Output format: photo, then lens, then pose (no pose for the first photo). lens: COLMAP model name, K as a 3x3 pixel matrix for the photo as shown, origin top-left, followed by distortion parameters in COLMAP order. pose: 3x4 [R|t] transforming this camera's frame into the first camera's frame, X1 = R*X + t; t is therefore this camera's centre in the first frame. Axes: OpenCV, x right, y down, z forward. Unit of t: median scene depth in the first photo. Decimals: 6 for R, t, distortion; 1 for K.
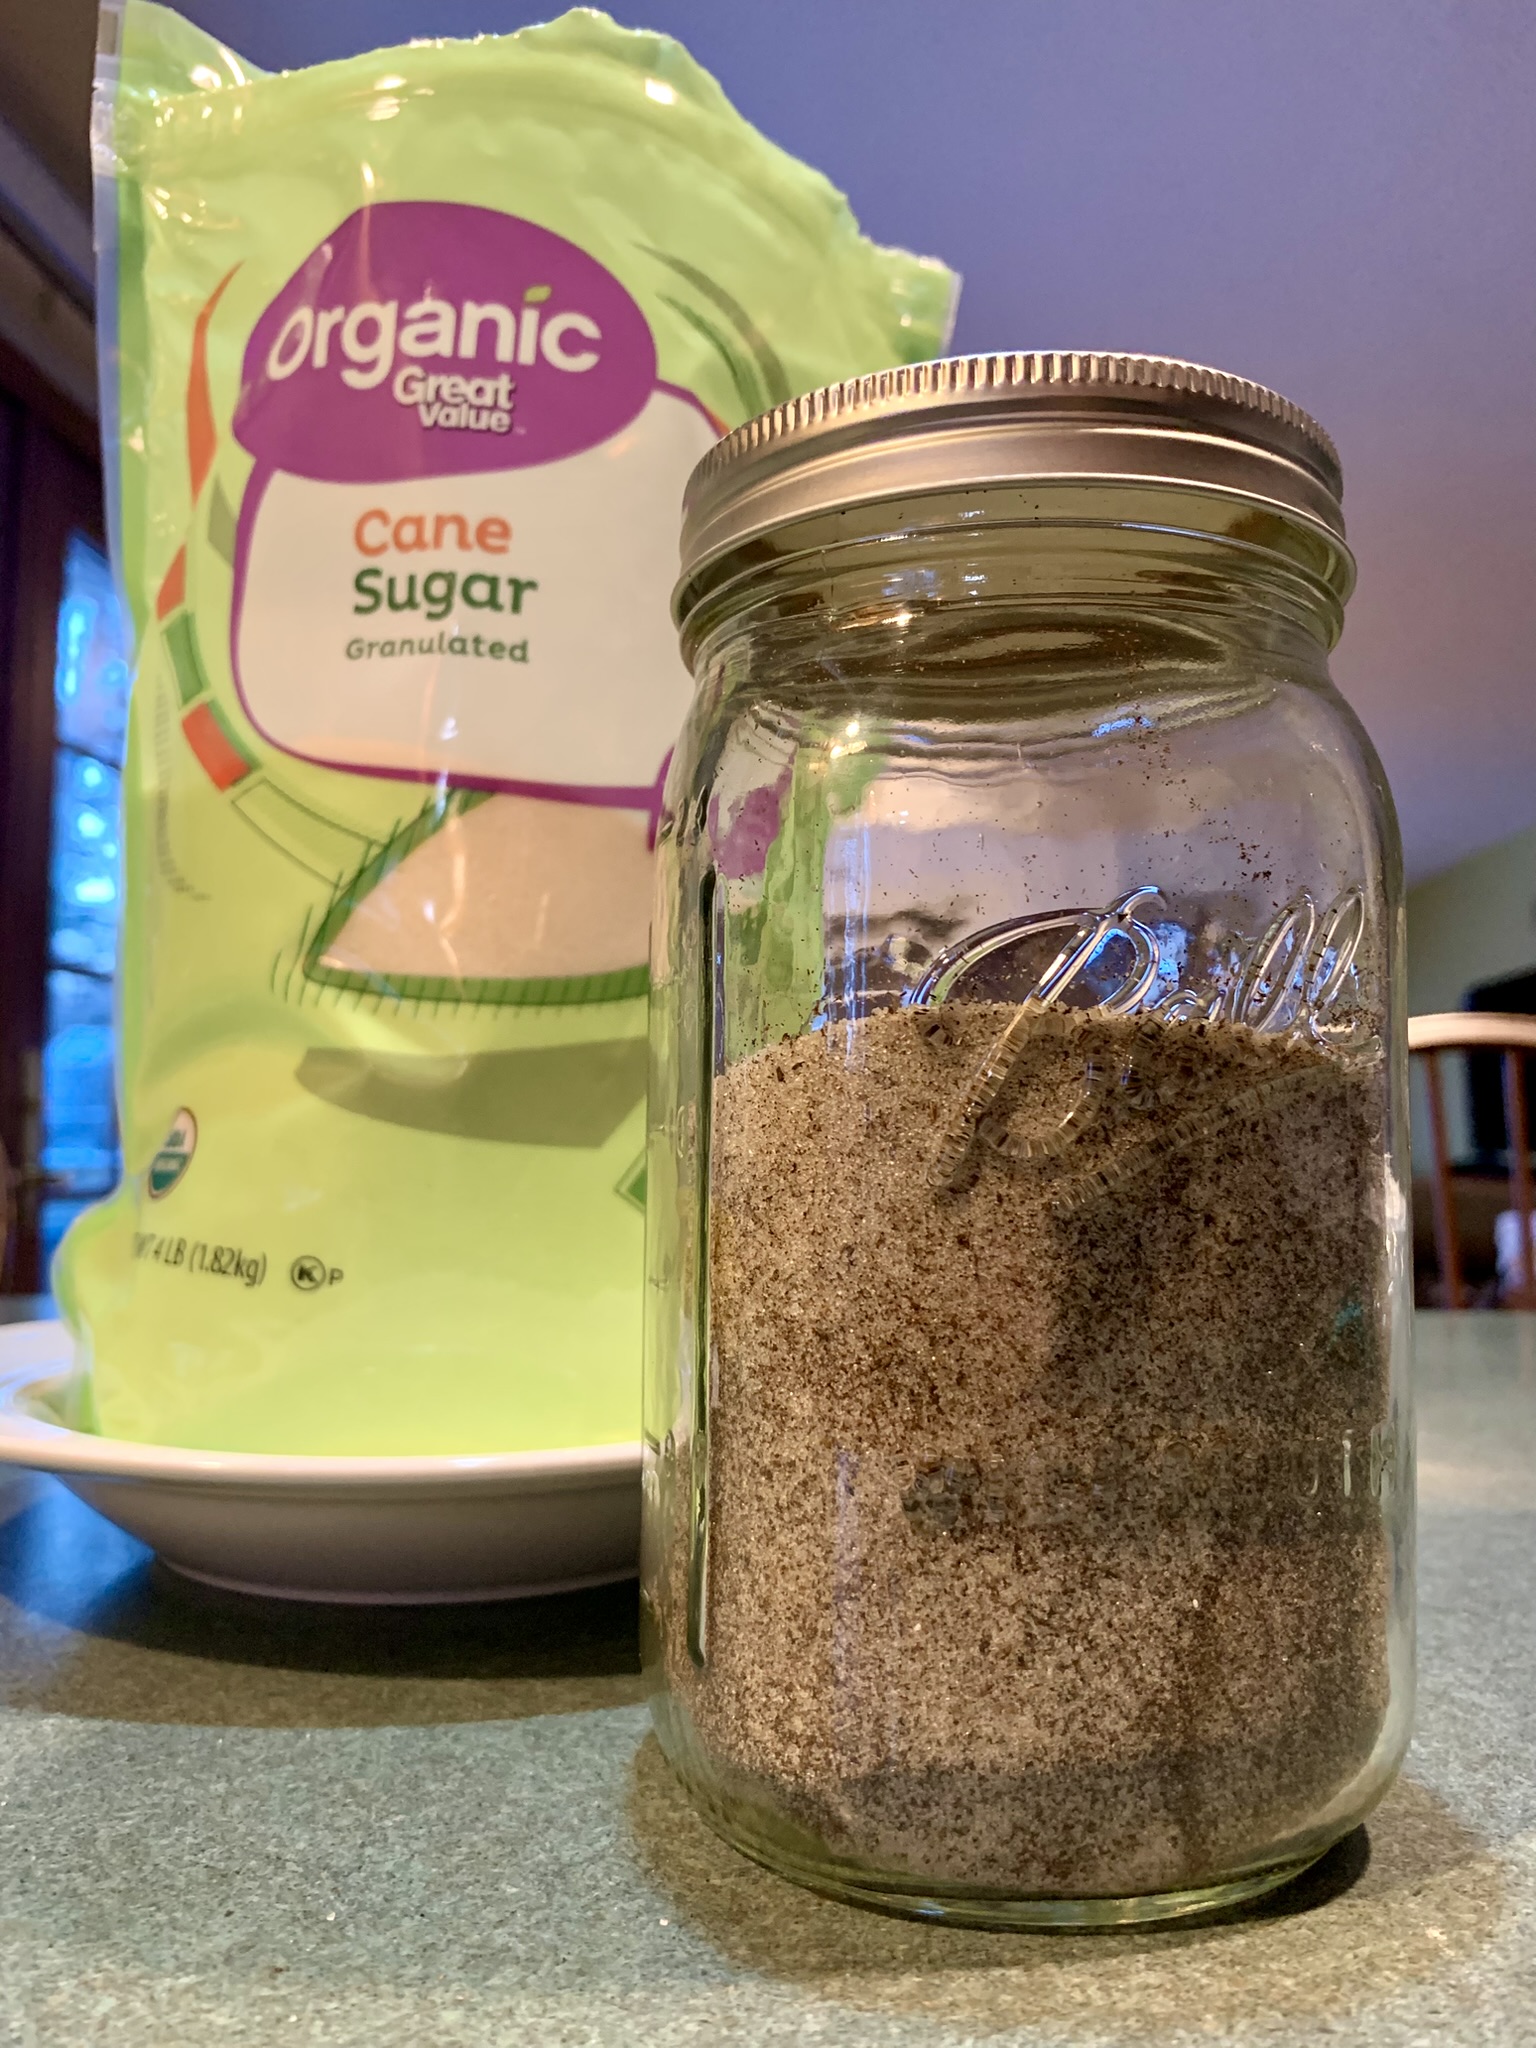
lens RADIAL K [[1535.1, 0, 771.8], [0, 1535.1, 1024.2], [0, 0, 1]] dist [-0.058927, -0.007569]
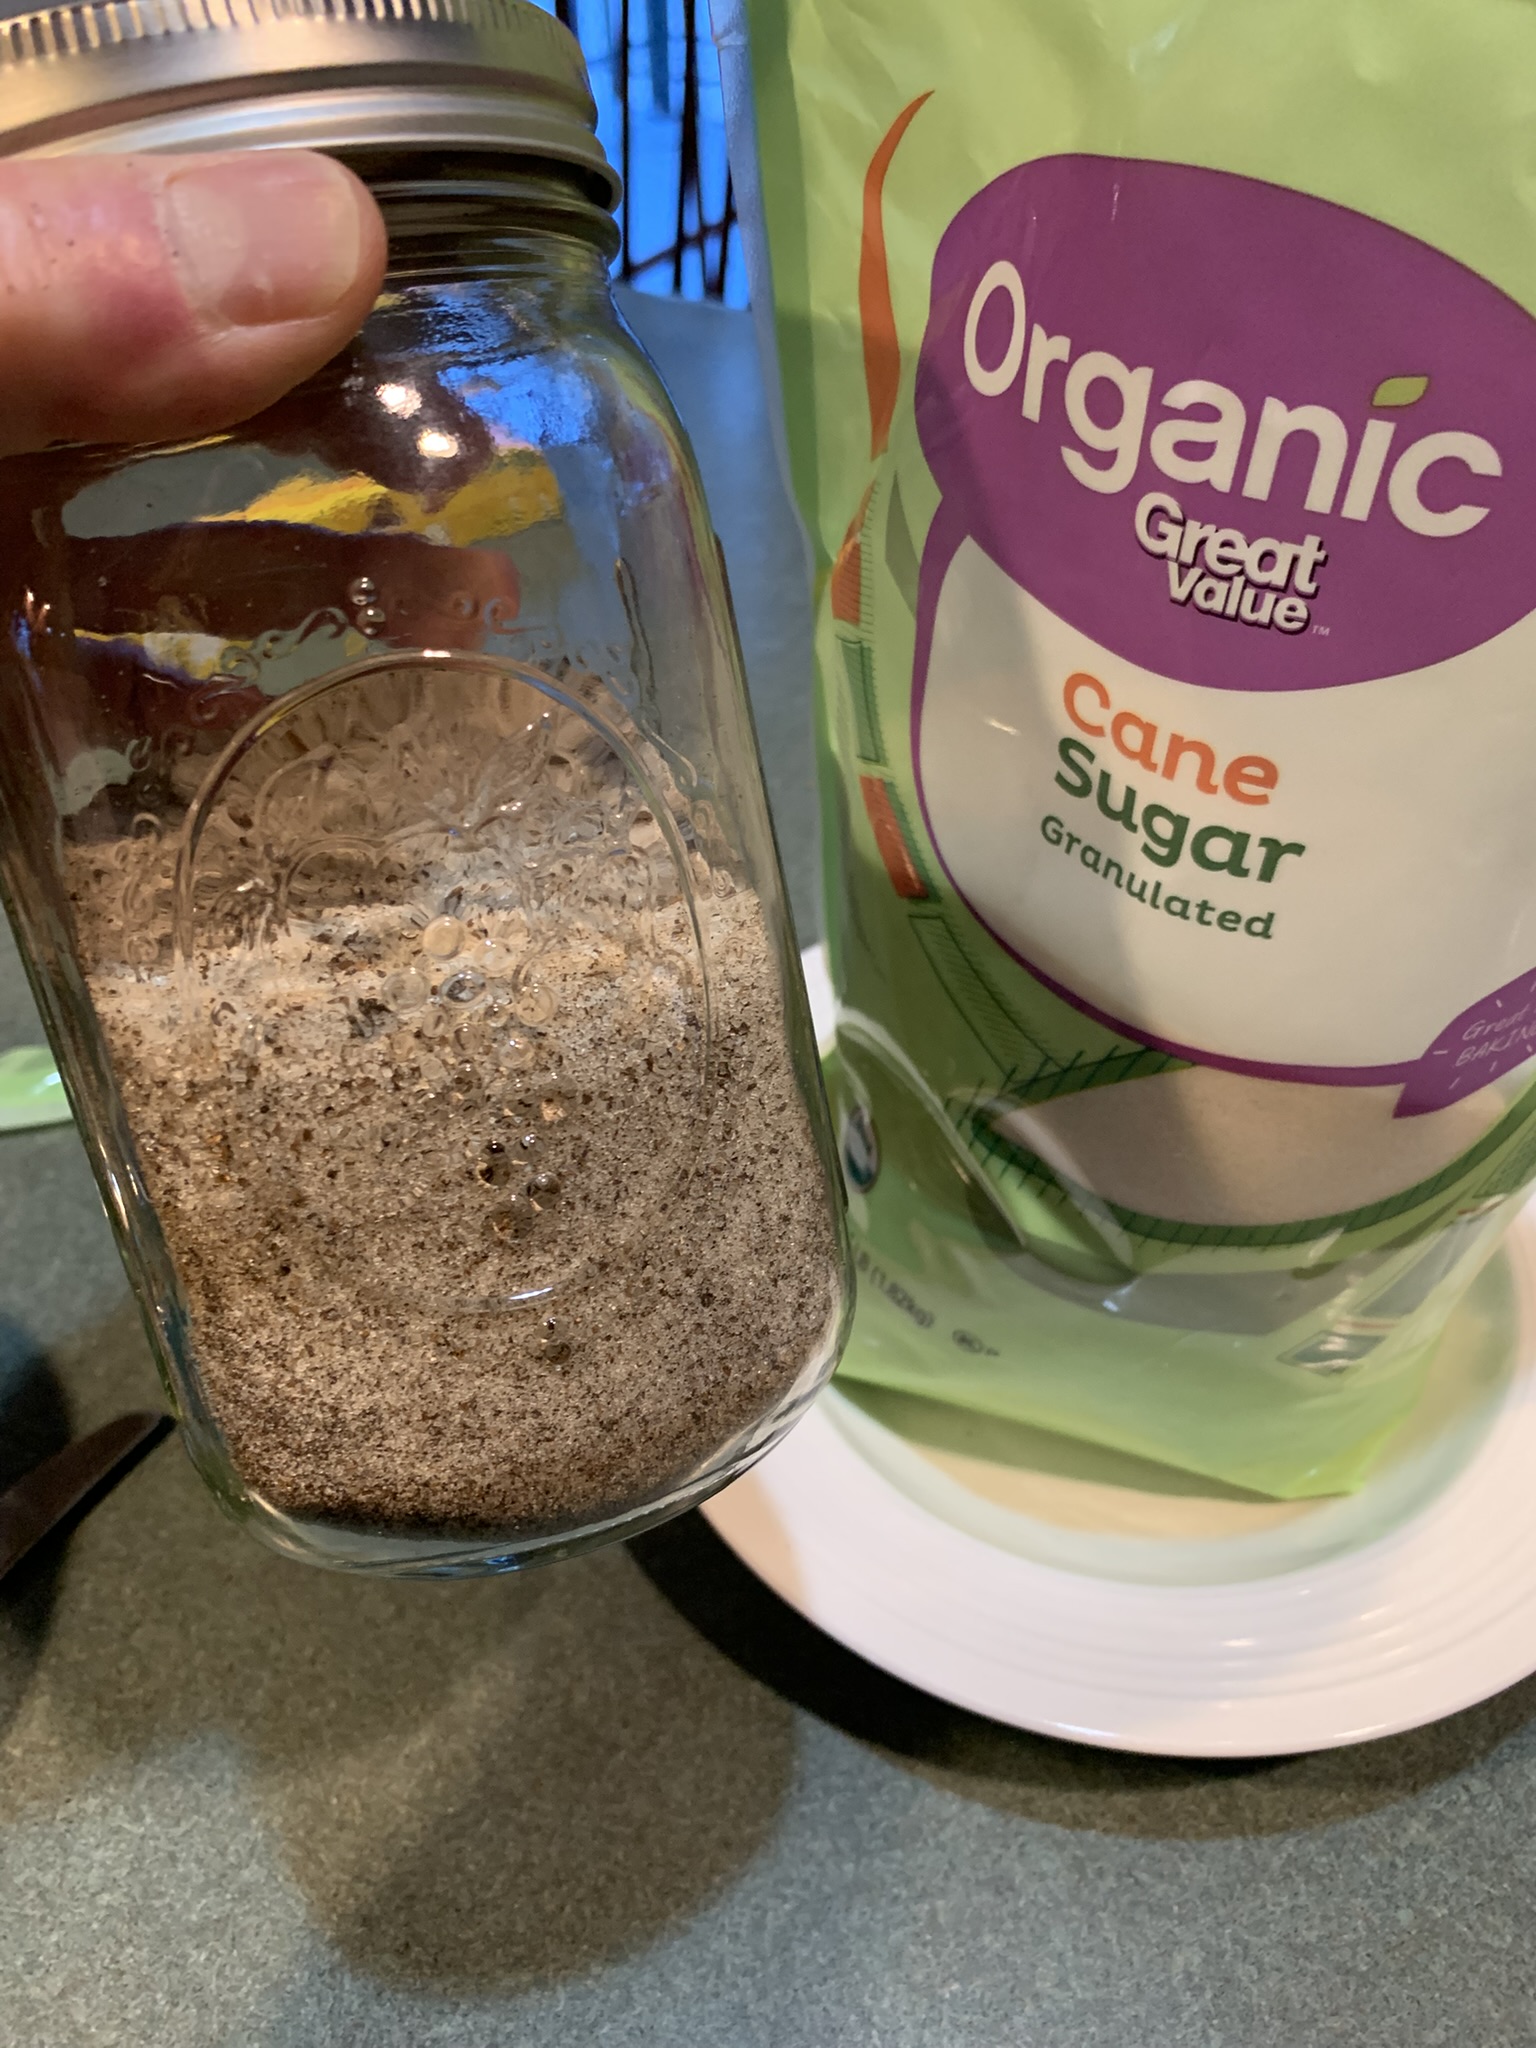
lens RADIAL K [[1535.1, 0, 763.3], [0, 1535.1, 1022.8], [0, 0, 1]] dist [-0.058927, -0.007569]
pose [[0.868552, 0.307546, -0.388629, -0.073713], [0.060412, 0.712613, 0.698951, -0.726452], [0.491902, -0.630554, 0.600362, 0.413088]]
